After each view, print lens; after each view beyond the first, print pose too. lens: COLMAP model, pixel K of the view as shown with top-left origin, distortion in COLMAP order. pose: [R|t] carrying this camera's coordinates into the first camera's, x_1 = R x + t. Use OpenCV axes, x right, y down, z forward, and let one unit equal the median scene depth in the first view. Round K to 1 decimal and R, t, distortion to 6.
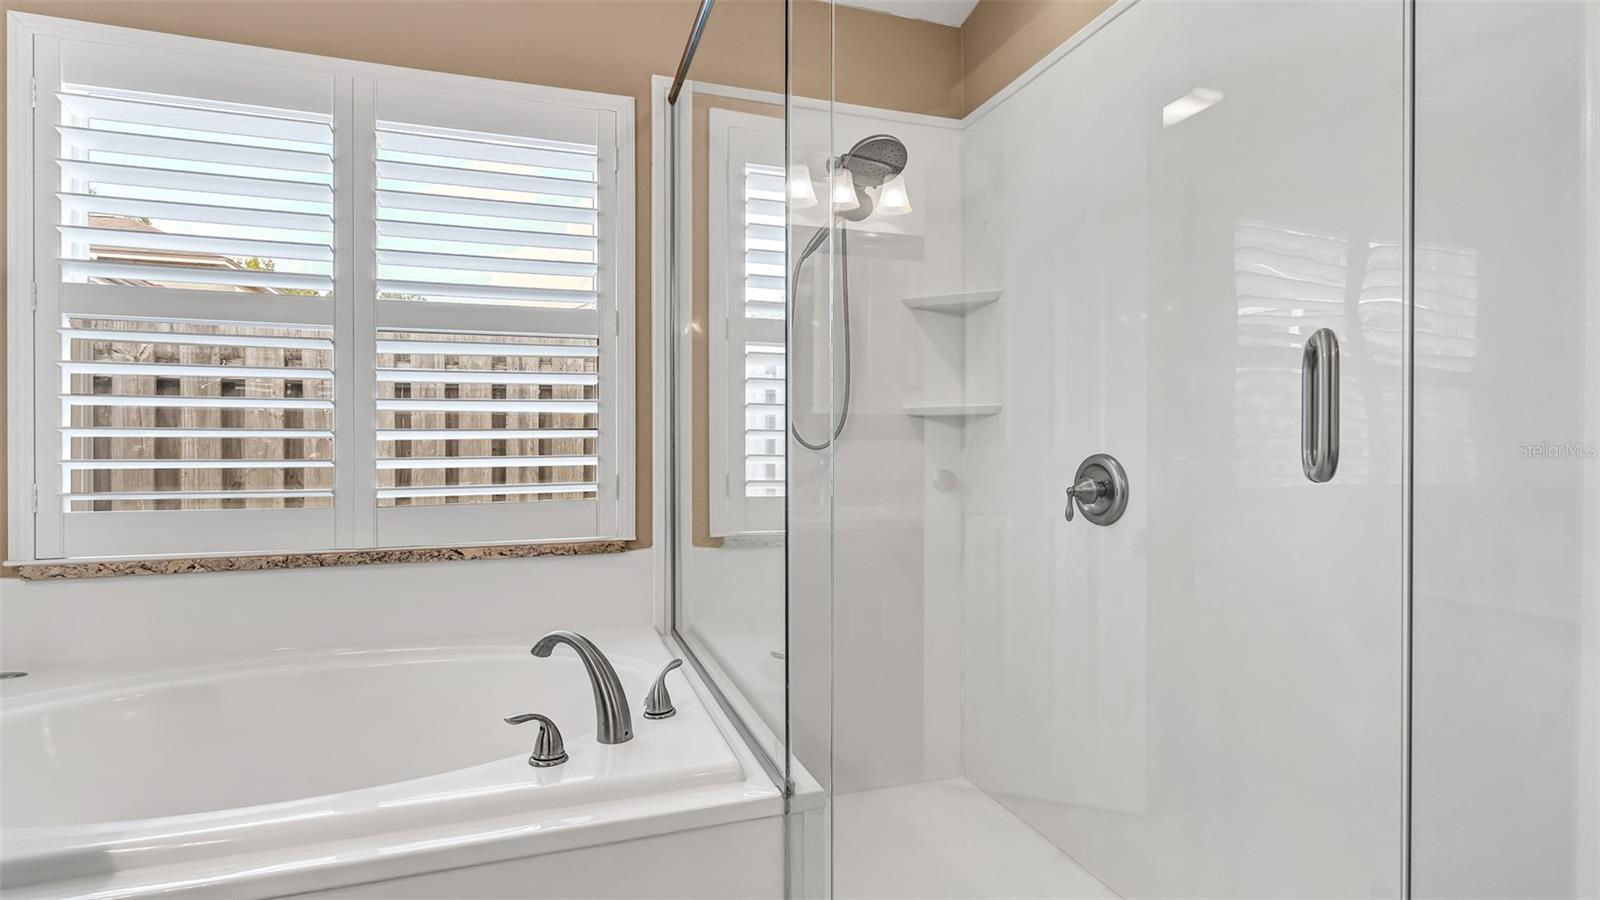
lens RADIAL K [[773.7, 0, 773.3], [0, 773.7, 452.2], [0, 0, 1]] dist [-0.004470, -0.000482]
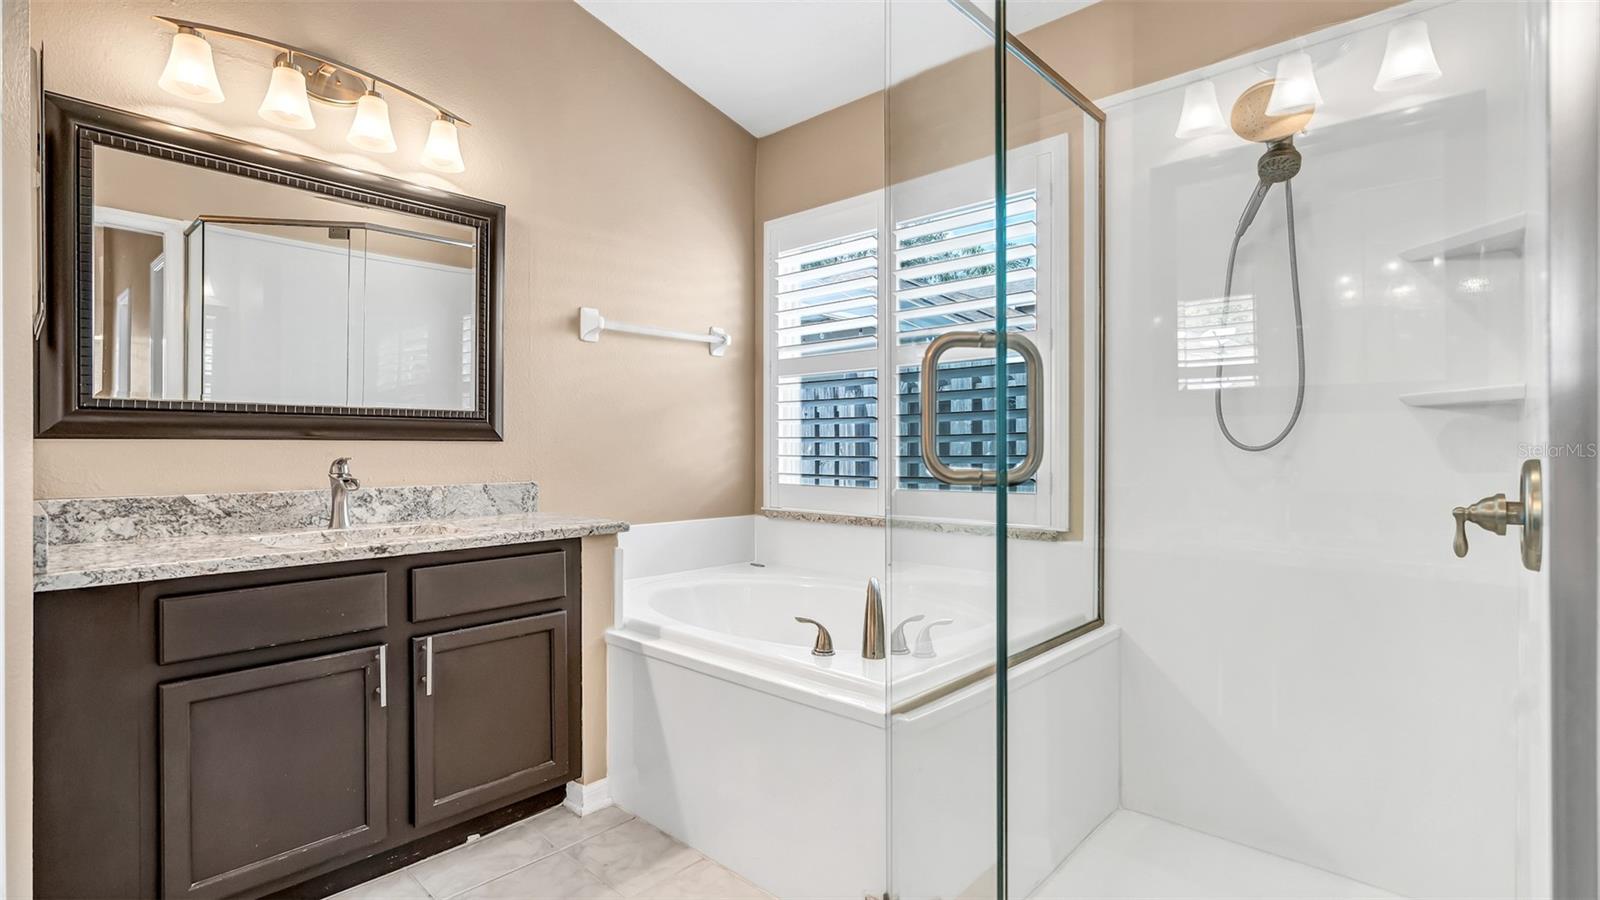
lens RADIAL K [[754.0, 0, 805.1], [0, 754.0, 444.5], [0, 0, 1]] dist [-0.000173, 0.000250]
pose [[0.469932, -0.004669, -0.882690, 0.692434], [-0.007134, 0.999933, -0.009087, 0.001933], [0.882674, 0.010567, 0.469868, 0.193181]]
